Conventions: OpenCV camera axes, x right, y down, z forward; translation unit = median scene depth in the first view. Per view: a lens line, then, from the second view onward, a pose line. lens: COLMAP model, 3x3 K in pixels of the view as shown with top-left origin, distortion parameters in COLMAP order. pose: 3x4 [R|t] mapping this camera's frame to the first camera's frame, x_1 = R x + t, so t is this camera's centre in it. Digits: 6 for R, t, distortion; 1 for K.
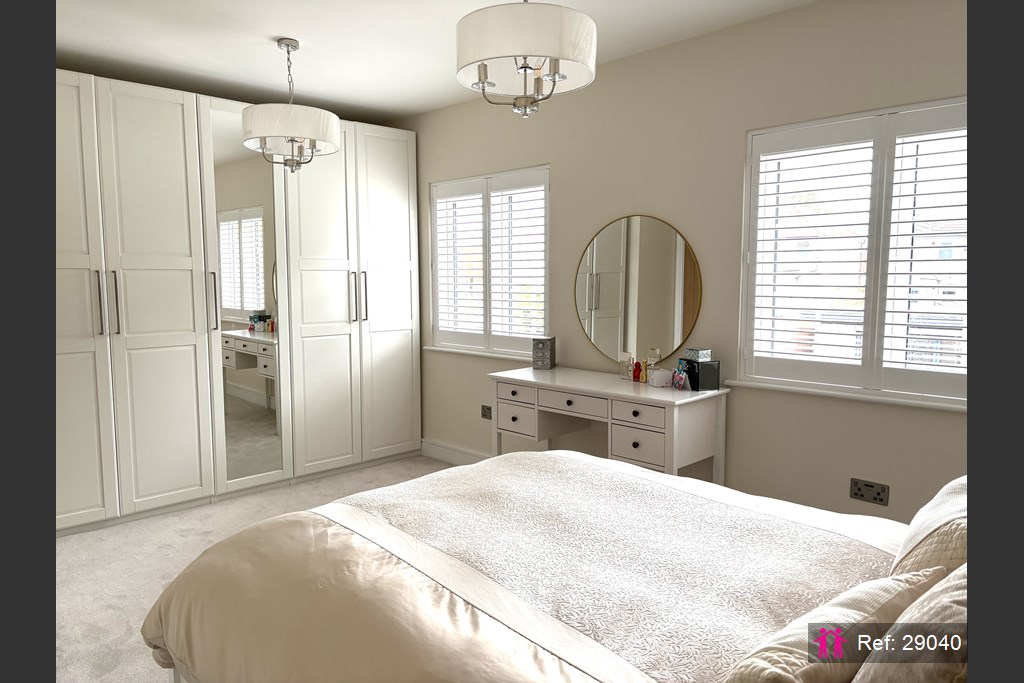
lens RADIAL K [[678.0, 0, 512.0], [0, 678.0, 341.5], [0, 0, 1]] dist [0.000870, 0.000148]
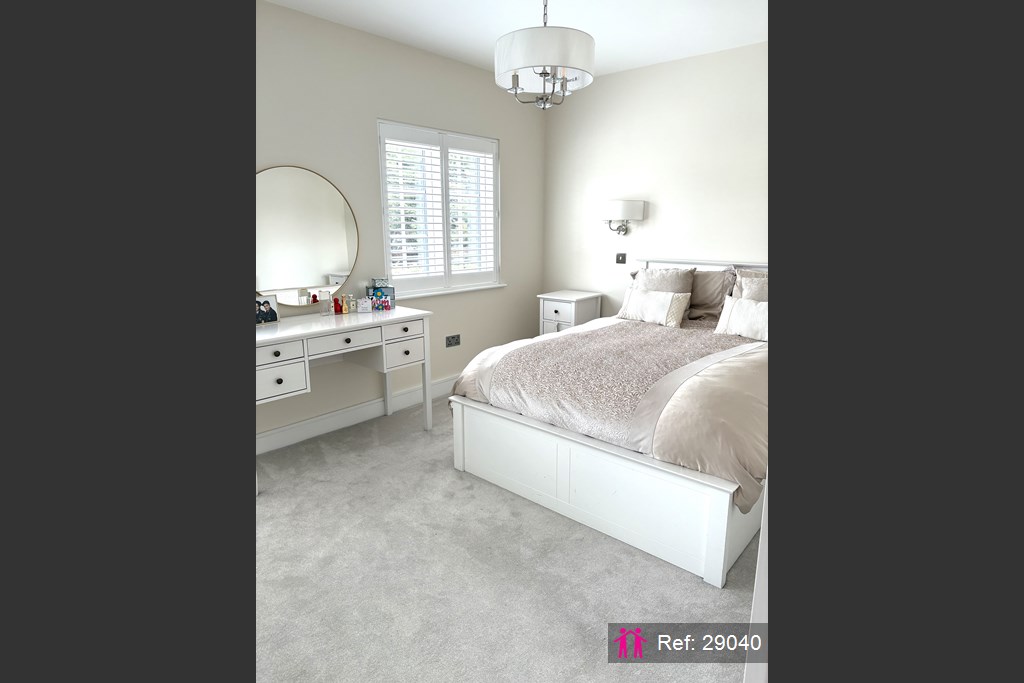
lens RADIAL K [[512.4, 0, 512.0], [0, 512.4, 341.5], [0, 0, 1]] dist [0.000383, 0.000026]
pose [[-0.085739, -0.217158, 0.972364, -0.897851], [0.092611, 0.969995, 0.224795, -0.085125], [-0.992004, 0.109325, -0.063056, 0.941262]]
